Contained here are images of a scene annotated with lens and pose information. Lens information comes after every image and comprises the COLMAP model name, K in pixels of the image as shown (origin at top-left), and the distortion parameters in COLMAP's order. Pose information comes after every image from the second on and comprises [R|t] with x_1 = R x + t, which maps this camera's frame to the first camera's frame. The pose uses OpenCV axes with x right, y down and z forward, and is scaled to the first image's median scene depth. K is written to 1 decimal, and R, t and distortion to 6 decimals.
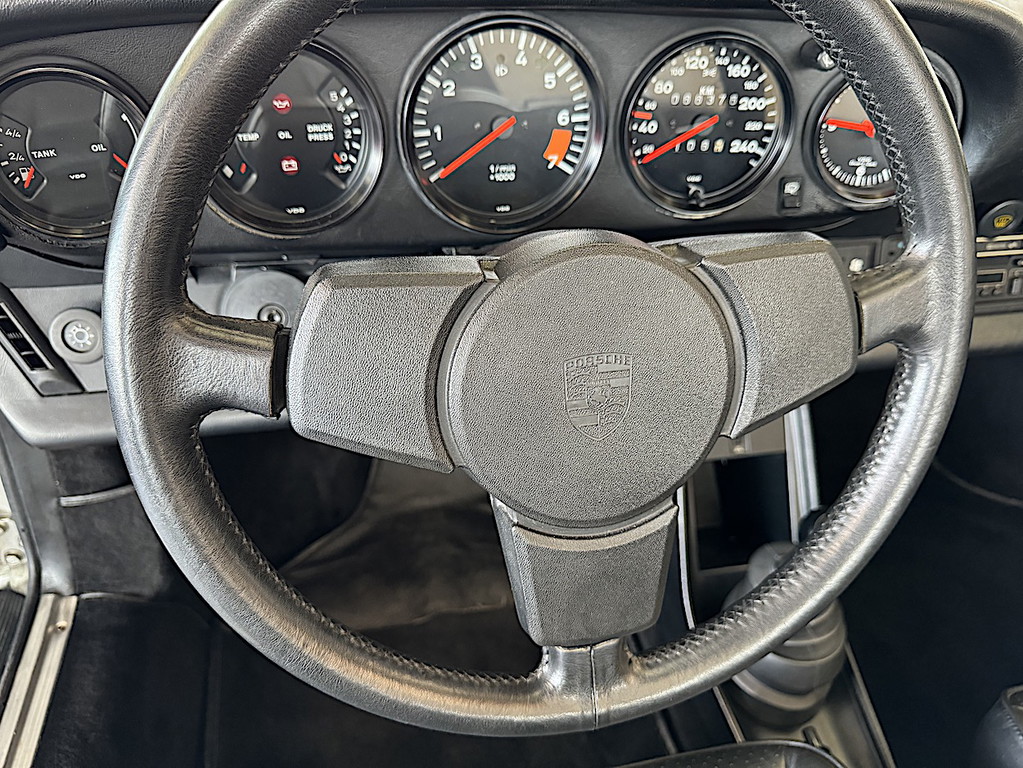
lens RADIAL K [[736.8, 0, 509.4], [0, 736.8, 385.8], [0, 0, 1]] dist [-0.011659, -0.000973]
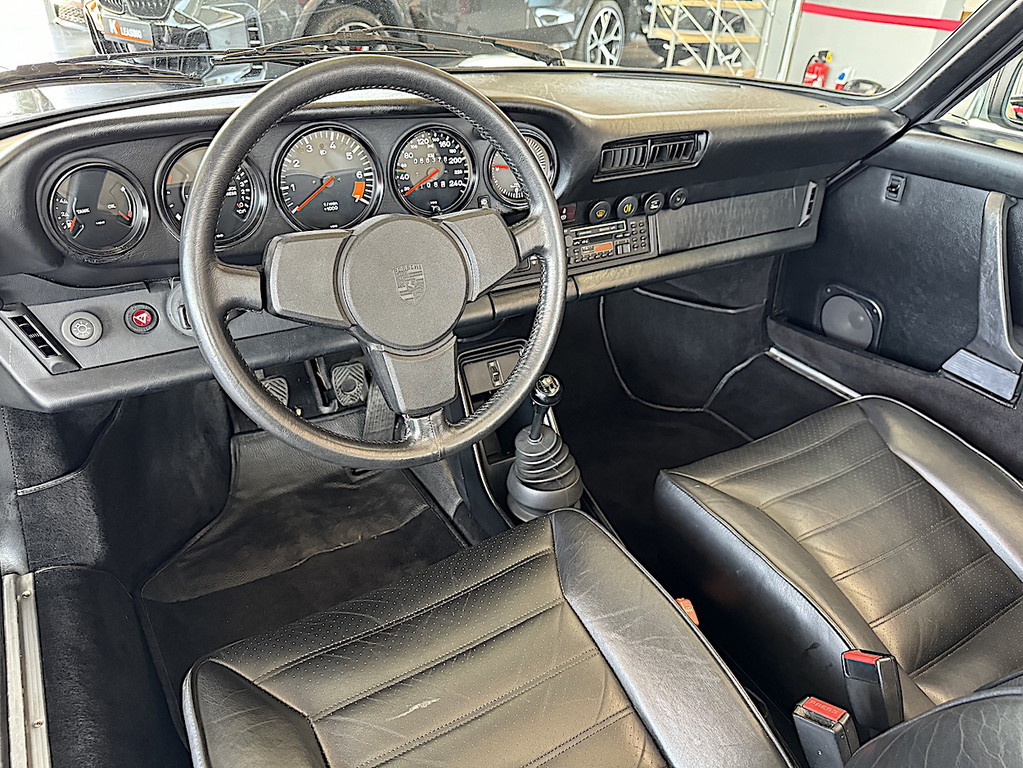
lens RADIAL K [[726.3, 0, 506.5], [0, 726.3, 388.8], [0, 0, 1]] dist [0.047587, -0.057122]
pose [[0.938233, -0.171483, 0.300520, -0.223864], [0.203649, 0.975855, -0.078954, 0.385348], [-0.279725, 0.135278, 0.950502, -0.786607]]
